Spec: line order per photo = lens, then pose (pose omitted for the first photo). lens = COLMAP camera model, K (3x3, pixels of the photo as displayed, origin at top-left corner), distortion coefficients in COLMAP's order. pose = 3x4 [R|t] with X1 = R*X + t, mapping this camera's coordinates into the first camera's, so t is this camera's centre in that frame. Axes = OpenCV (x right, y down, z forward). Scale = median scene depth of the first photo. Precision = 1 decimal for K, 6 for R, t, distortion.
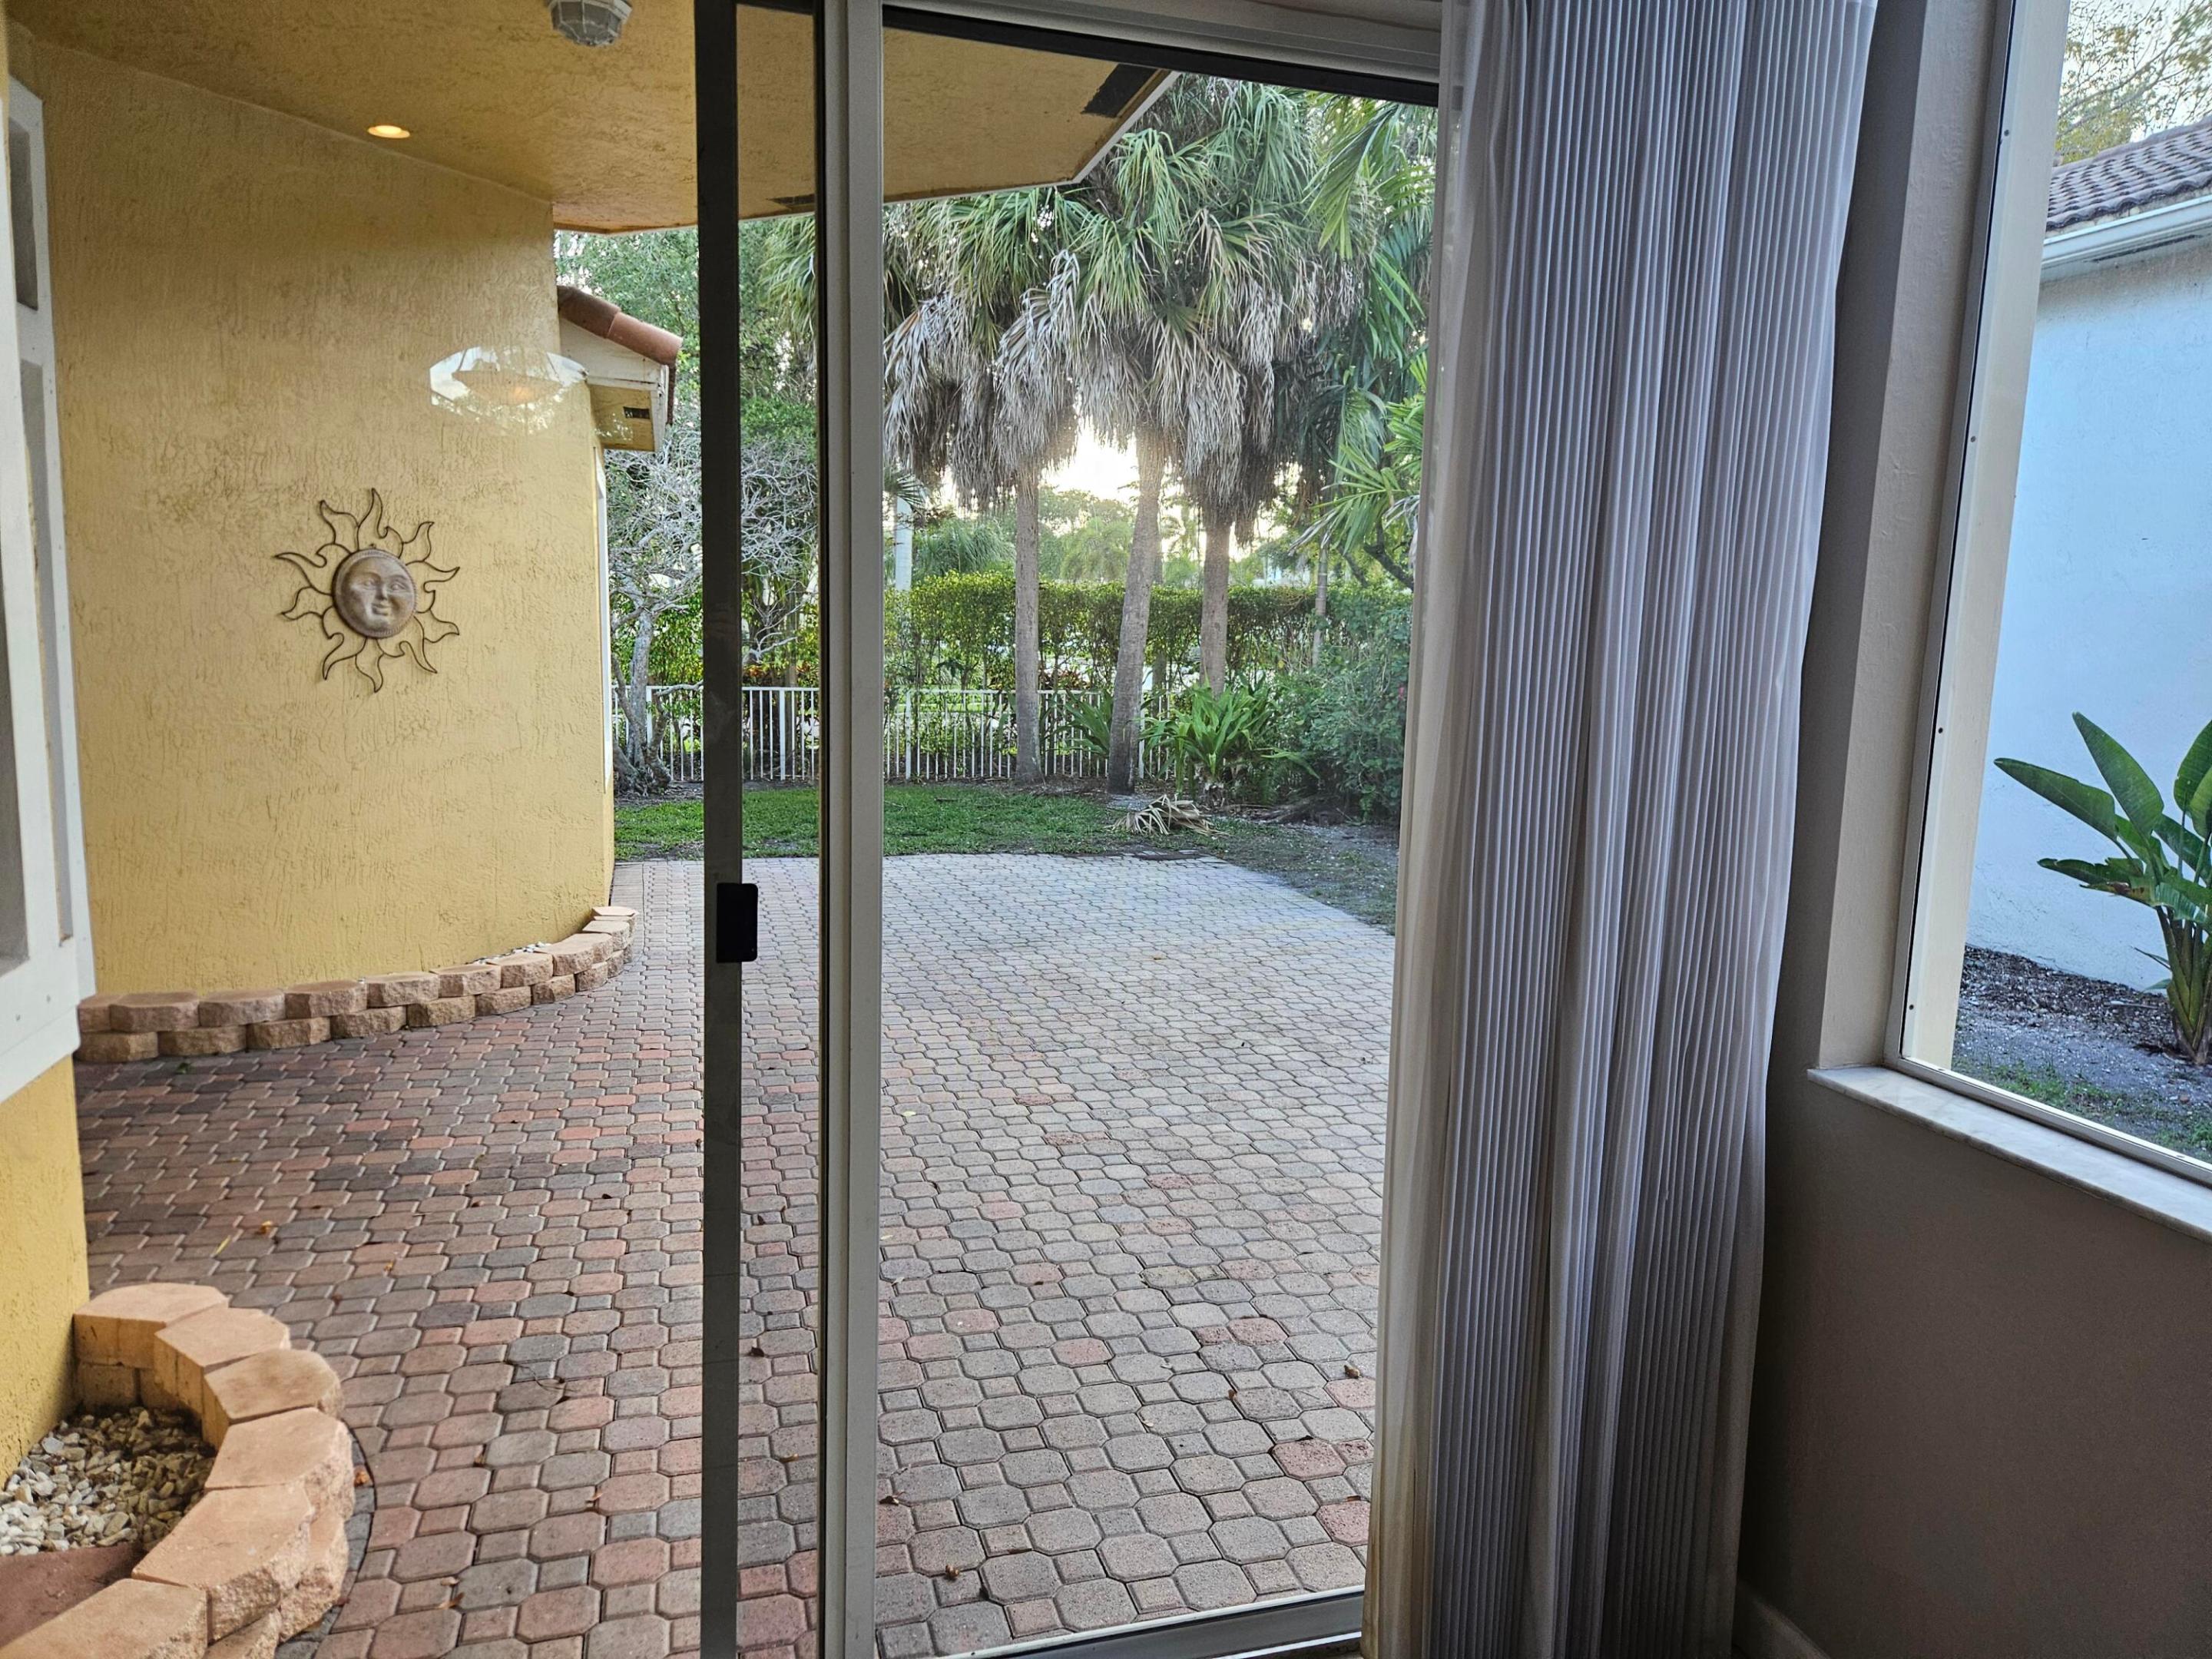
lens RADIAL K [[1493.6, 0, 1106.0], [0, 1493.6, 829.5], [0, 0, 1]] dist [0.062736, -0.050514]
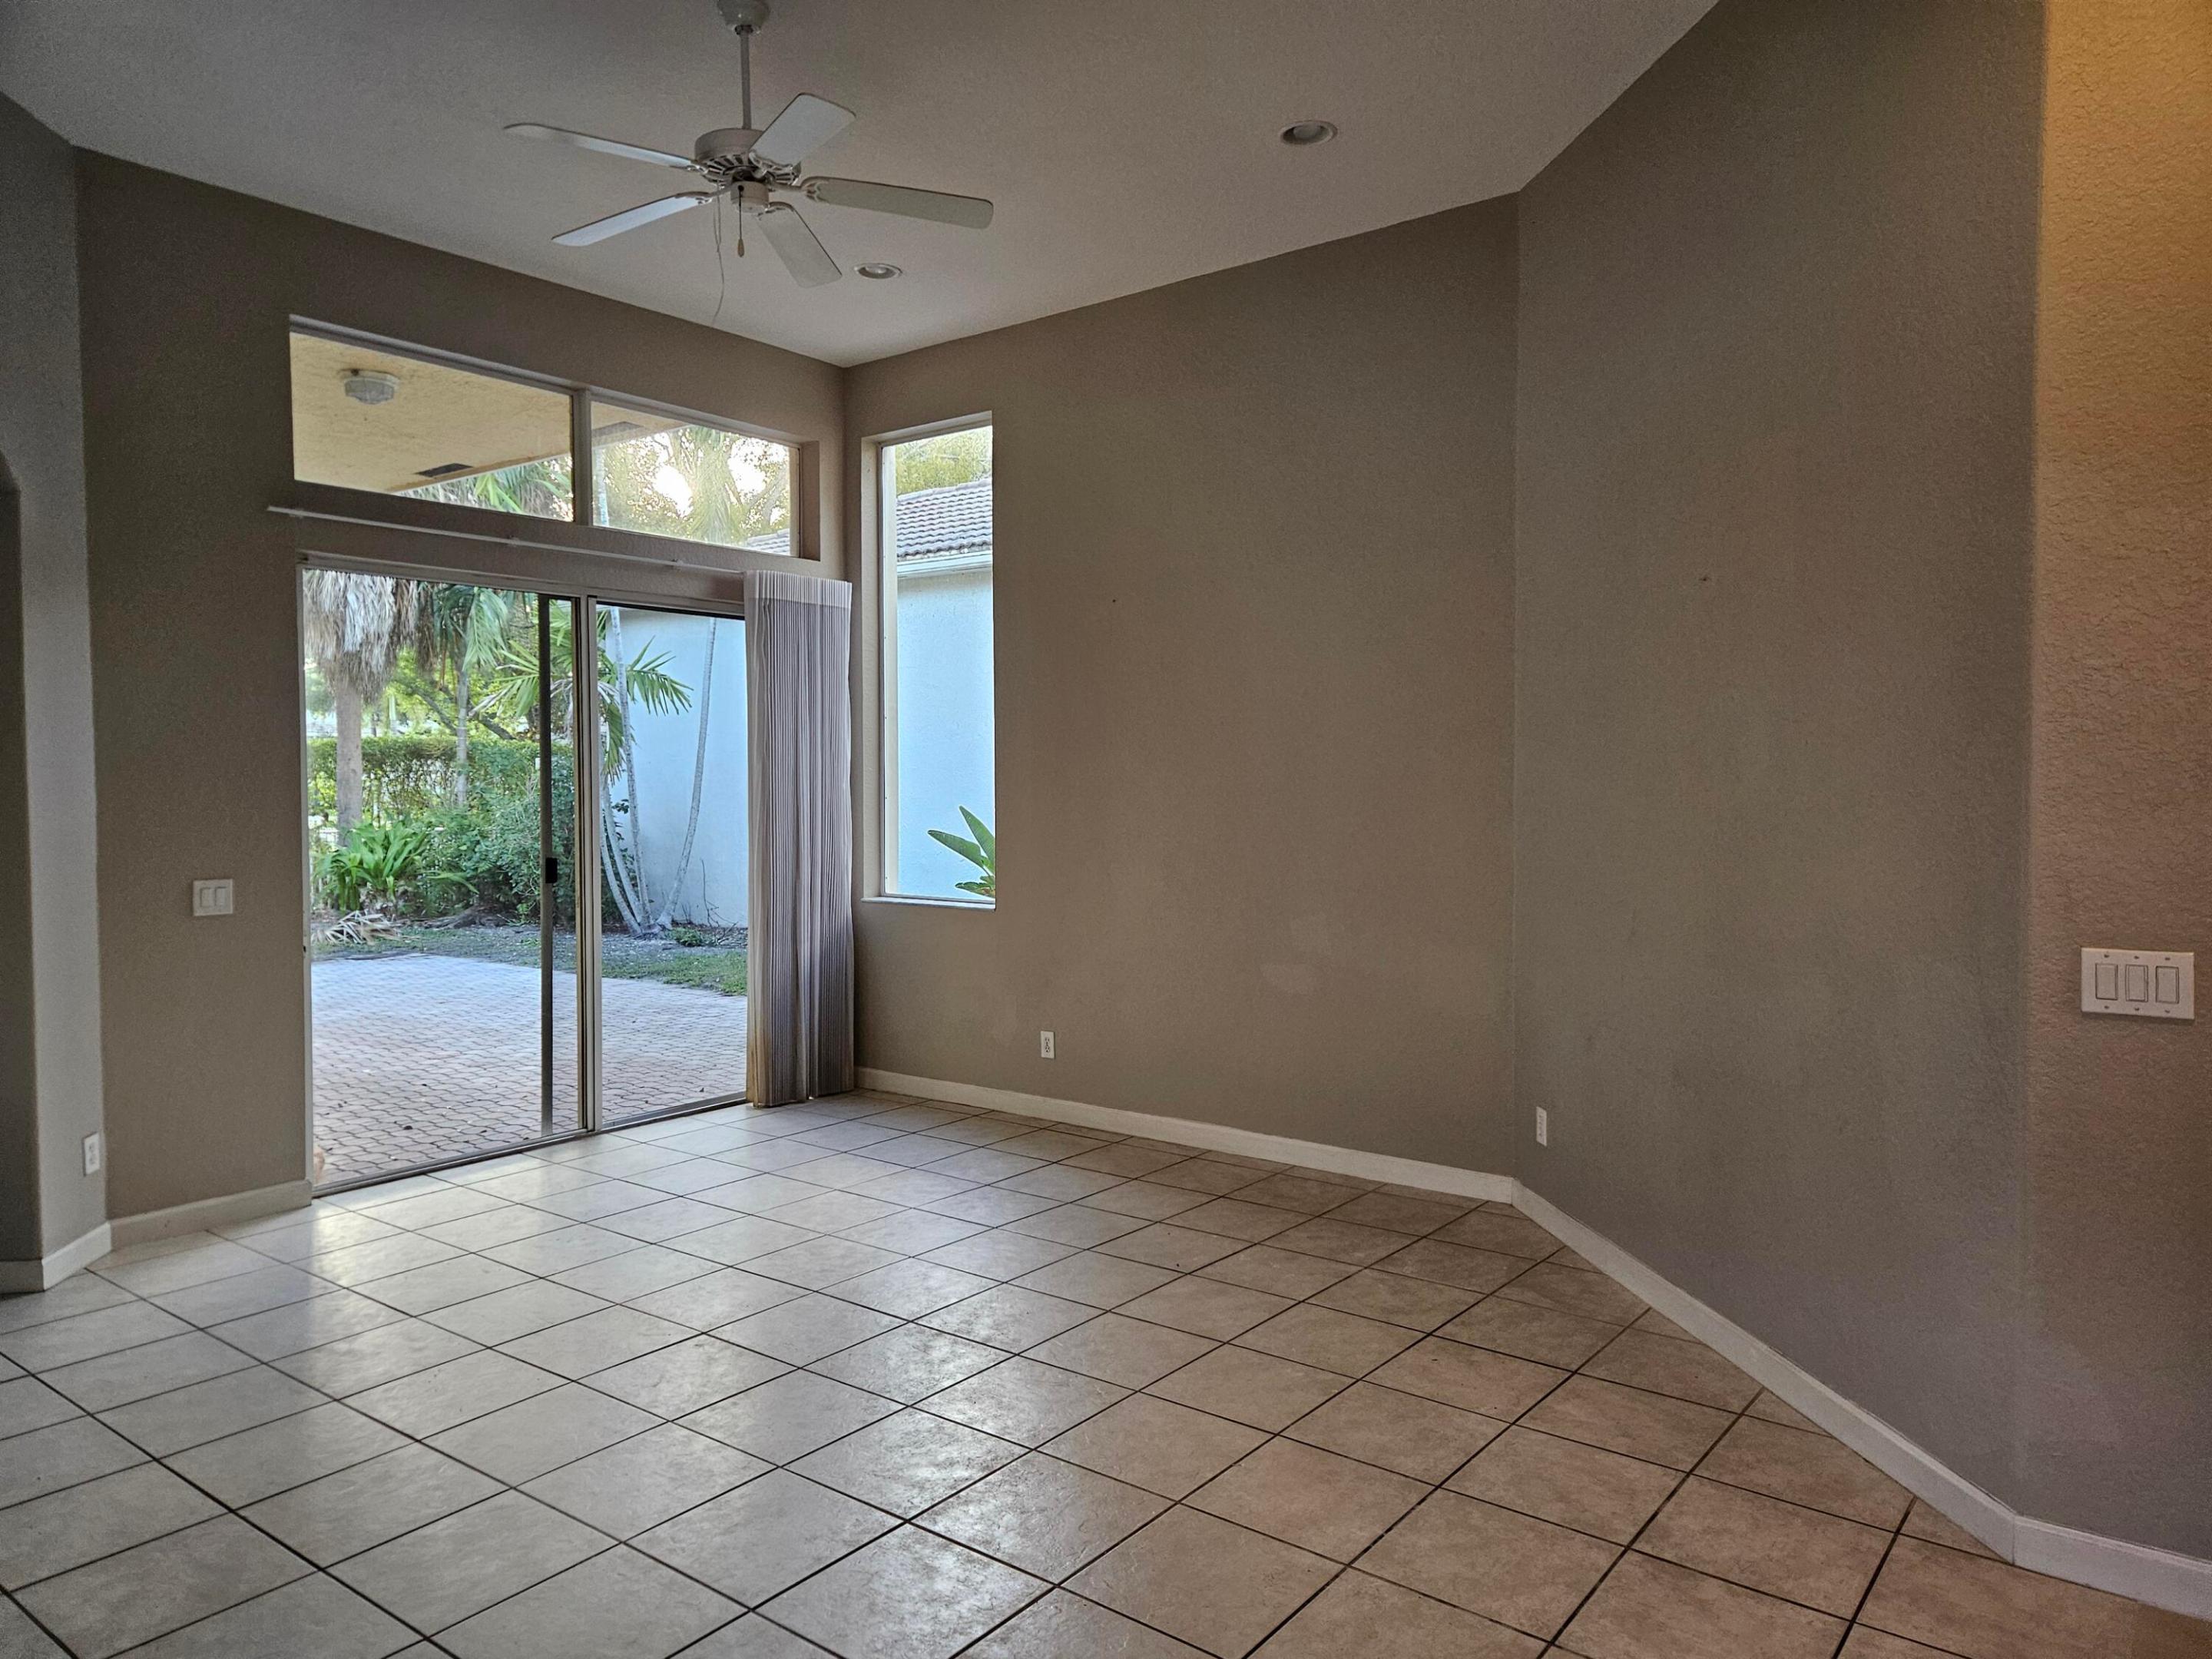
lens RADIAL K [[1493.6, 0, 1106.0], [0, 1493.6, 829.5], [0, 0, 1]] dist [0.062736, -0.050514]
pose [[0.811970, -0.048099, 0.581713, -0.183162], [0.100569, 0.993223, -0.058251, 0.044808], [-0.574969, 0.105800, 0.811305, -0.363952]]
